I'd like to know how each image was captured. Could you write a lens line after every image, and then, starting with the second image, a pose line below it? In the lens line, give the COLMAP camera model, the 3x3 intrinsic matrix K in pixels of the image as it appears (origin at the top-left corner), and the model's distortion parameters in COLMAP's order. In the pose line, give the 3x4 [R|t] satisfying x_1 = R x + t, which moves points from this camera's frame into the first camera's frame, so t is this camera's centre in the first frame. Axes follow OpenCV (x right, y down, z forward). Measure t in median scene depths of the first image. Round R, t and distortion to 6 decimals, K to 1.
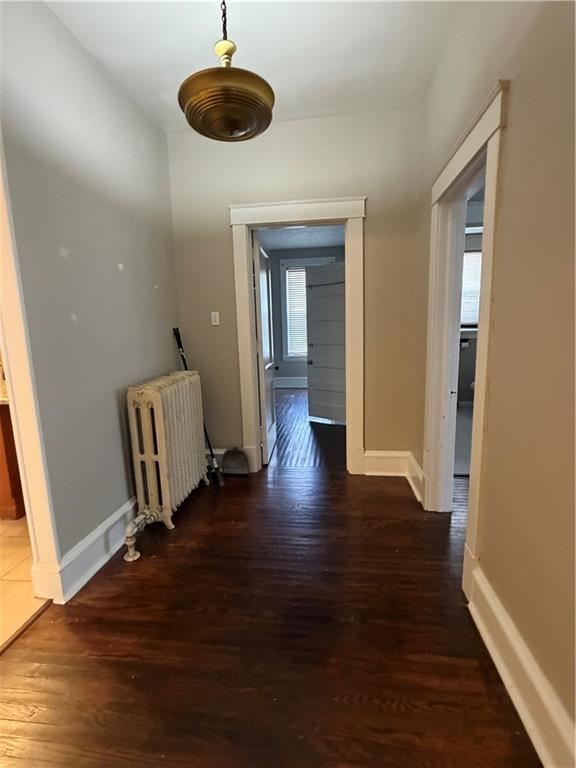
lens RADIAL K [[369.8, 0, 288.0], [0, 369.8, 384.0], [0, 0, 1]] dist [0.001060, -0.000455]
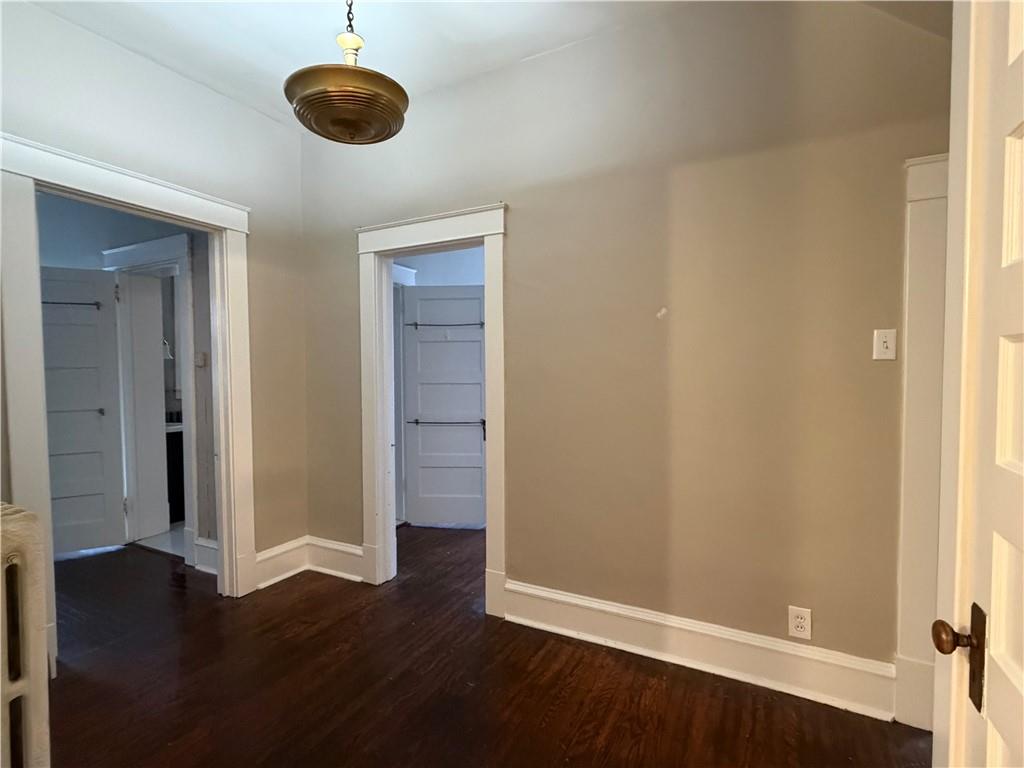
lens RADIAL K [[493.0, 0, 512.0], [0, 493.0, 384.0], [0, 0, 1]] dist [0.001060, -0.000455]
pose [[0.351415, -0.006868, 0.936195, -1.081311], [0.143415, 0.988566, -0.046581, -0.052097], [-0.925170, 0.150634, 0.348382, 0.398726]]
